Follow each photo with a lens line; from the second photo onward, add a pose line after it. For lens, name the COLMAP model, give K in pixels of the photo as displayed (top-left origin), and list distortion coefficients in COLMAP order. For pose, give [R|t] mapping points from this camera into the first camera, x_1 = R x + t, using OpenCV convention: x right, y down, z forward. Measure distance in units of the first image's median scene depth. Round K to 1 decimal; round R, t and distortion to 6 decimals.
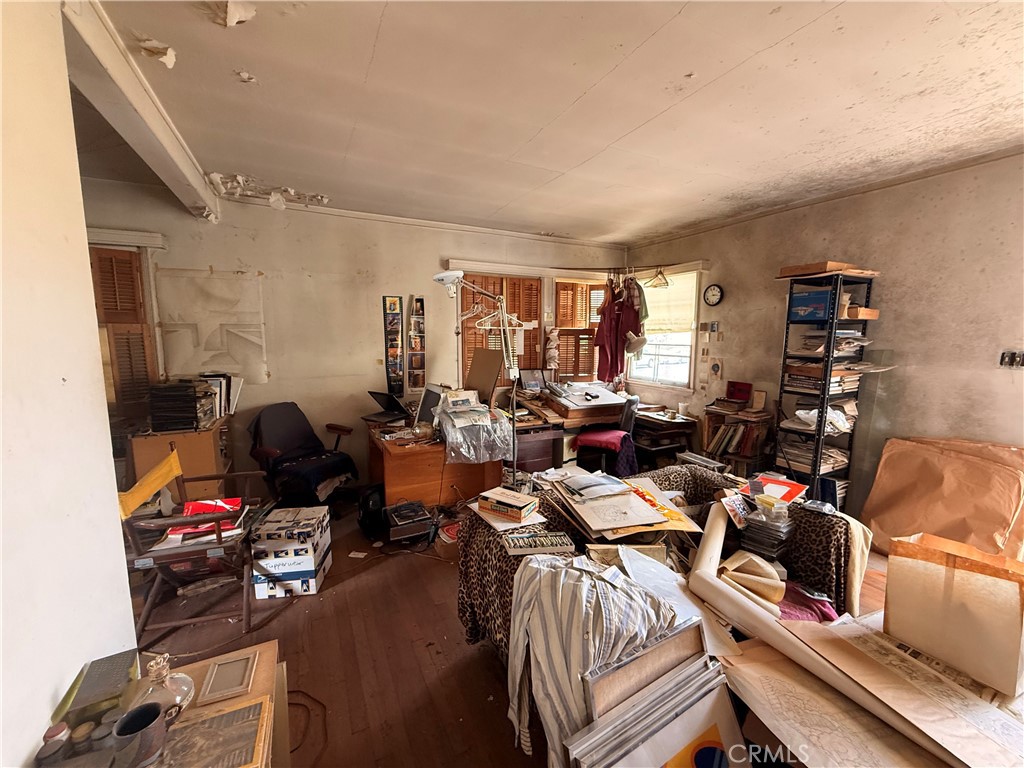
lens RADIAL K [[404.6, 0, 510.6], [0, 404.6, 383.3], [0, 0, 1]] dist [-0.003634, 0.000529]
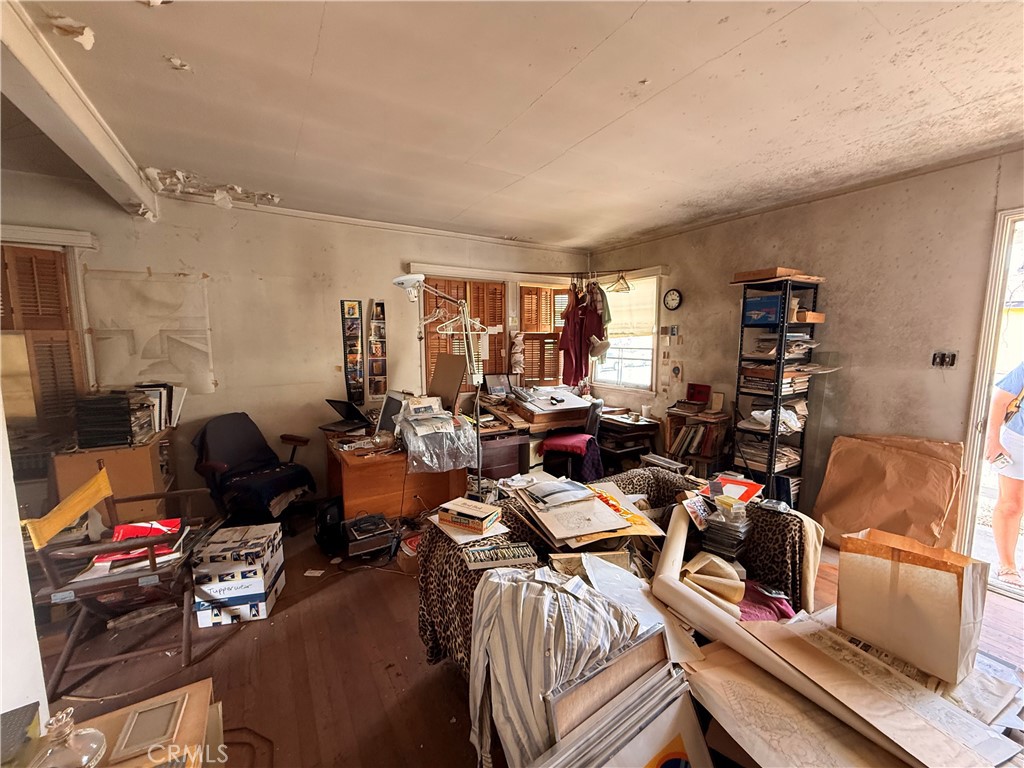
lens RADIAL K [[404.6, 0, 510.4], [0, 404.6, 383.2], [0, 0, 1]] dist [-0.003634, 0.000529]
pose [[0.996953, -0.014372, 0.076664, 0.014213], [0.015187, 0.999834, -0.010066, -0.003411], [-0.076506, 0.011199, 0.997006, 0.017130]]
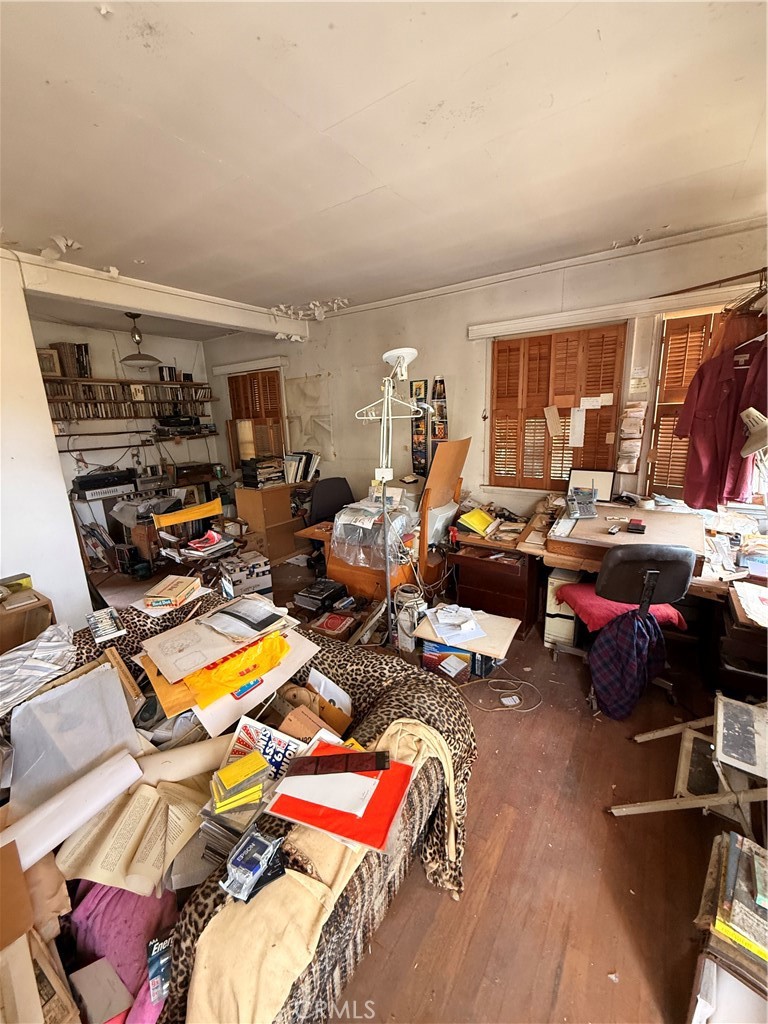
lens RADIAL K [[404.6, 0, 385.6], [0, 404.6, 505.8], [0, 0, 1]] dist [-0.003634, 0.000529]
pose [[0.491748, 0.171289, -0.853724, 0.778971], [-0.071829, 0.985098, 0.156274, -0.094257], [0.867770, -0.015526, 0.496723, 0.641813]]
